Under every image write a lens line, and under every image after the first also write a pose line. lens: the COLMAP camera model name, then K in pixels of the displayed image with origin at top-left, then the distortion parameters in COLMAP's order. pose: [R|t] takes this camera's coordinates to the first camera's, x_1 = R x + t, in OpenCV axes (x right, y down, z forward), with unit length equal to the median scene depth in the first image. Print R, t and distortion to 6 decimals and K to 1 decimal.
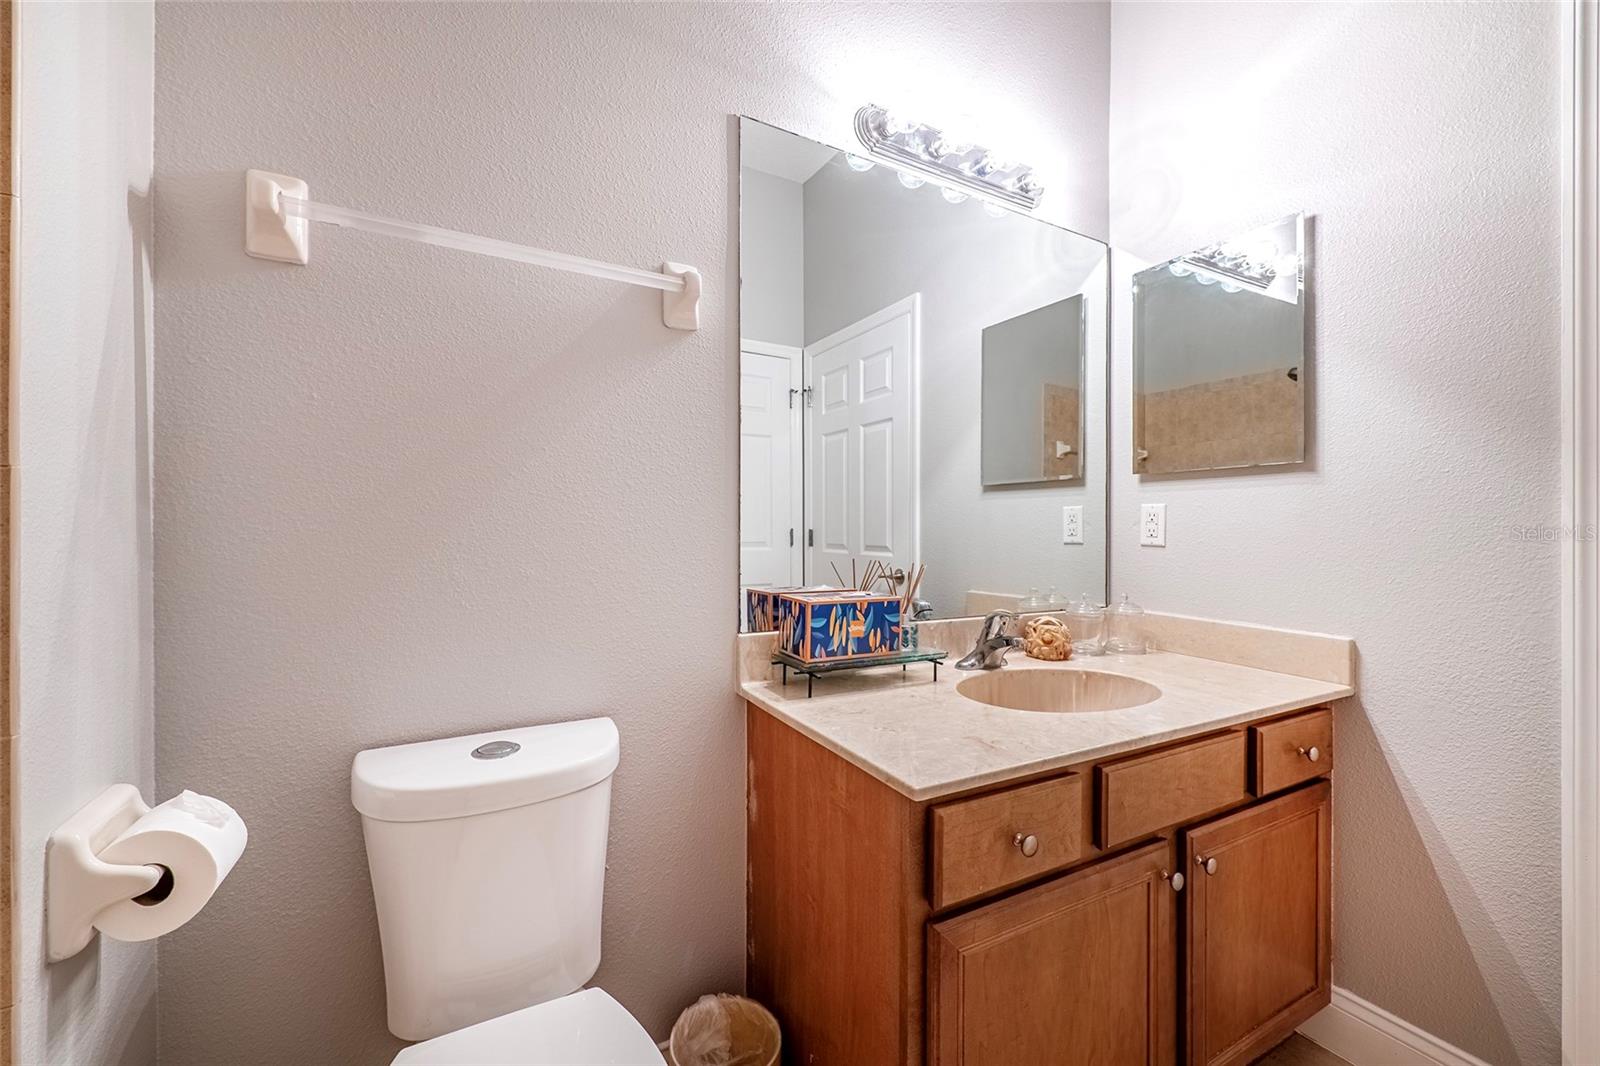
lens RADIAL K [[637.6, 0, 801.8], [0, 637.6, 534.7], [0, 0, 1]] dist [-0.000254, -0.000639]
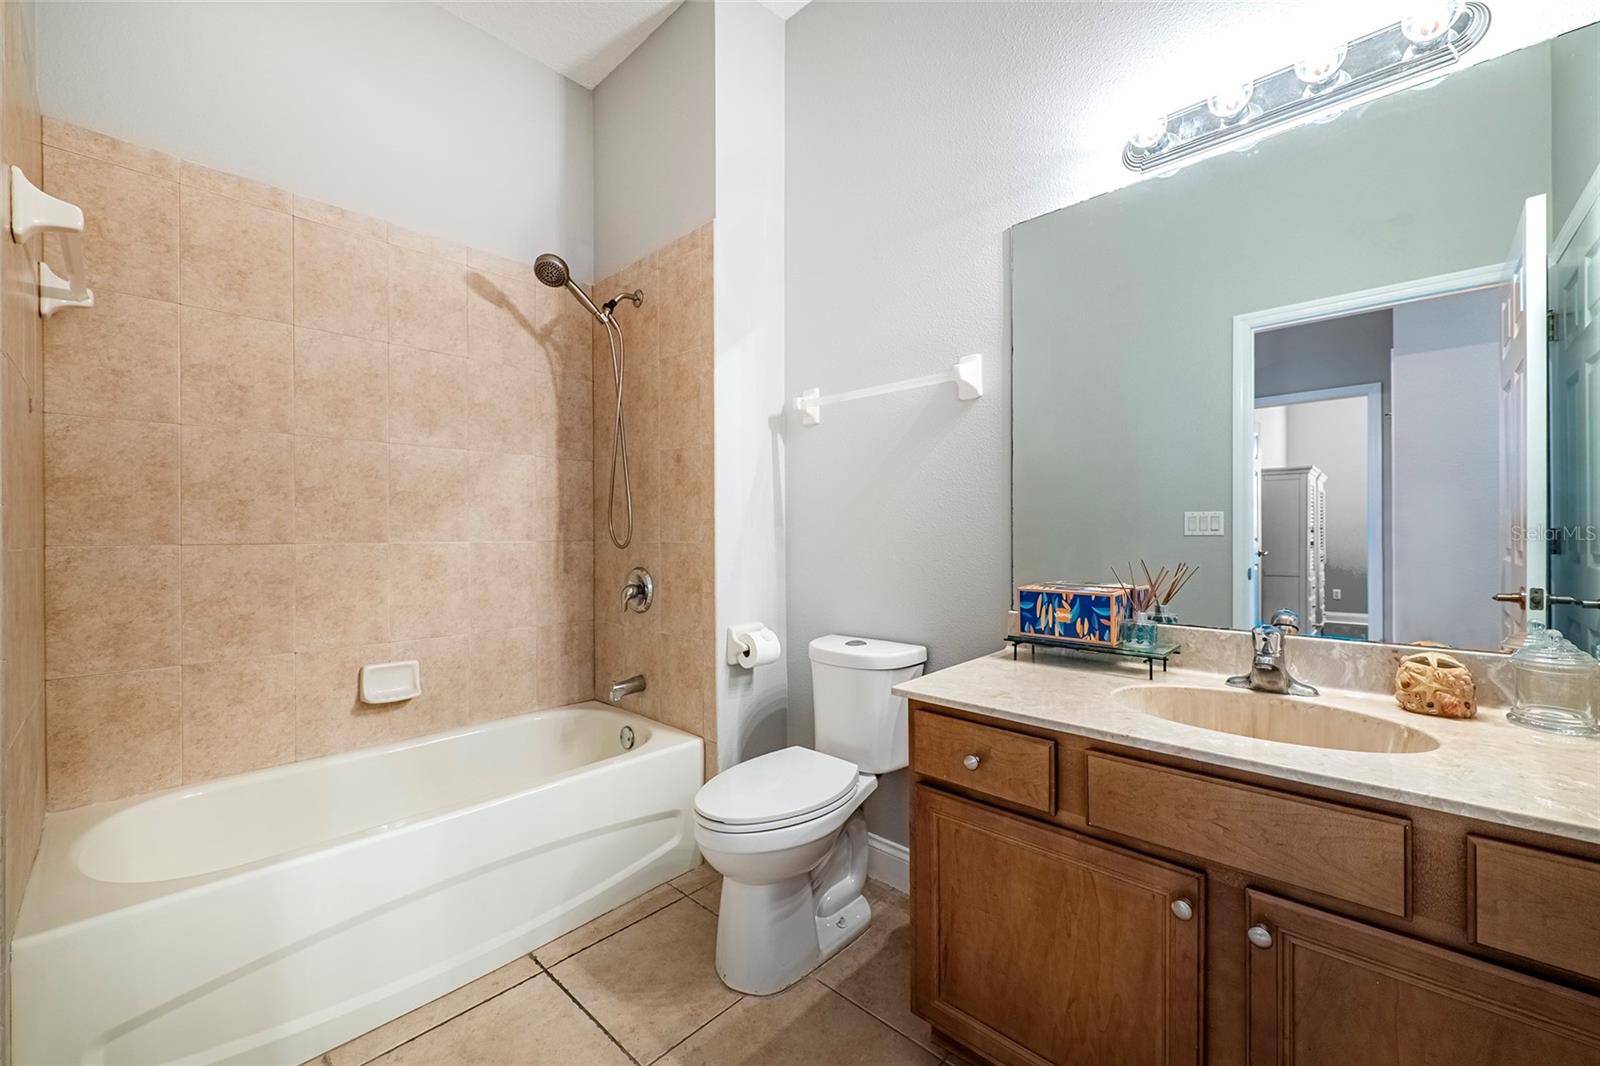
lens RADIAL K [[637.6, 0, 801.8], [0, 637.6, 534.7], [0, 0, 1]] dist [-0.000254, -0.000639]
pose [[0.312907, -0.007912, -0.949751, 1.090977], [0.000255, 0.999966, -0.008246, 0.005128], [0.949784, 0.002338, 0.312899, 0.155807]]
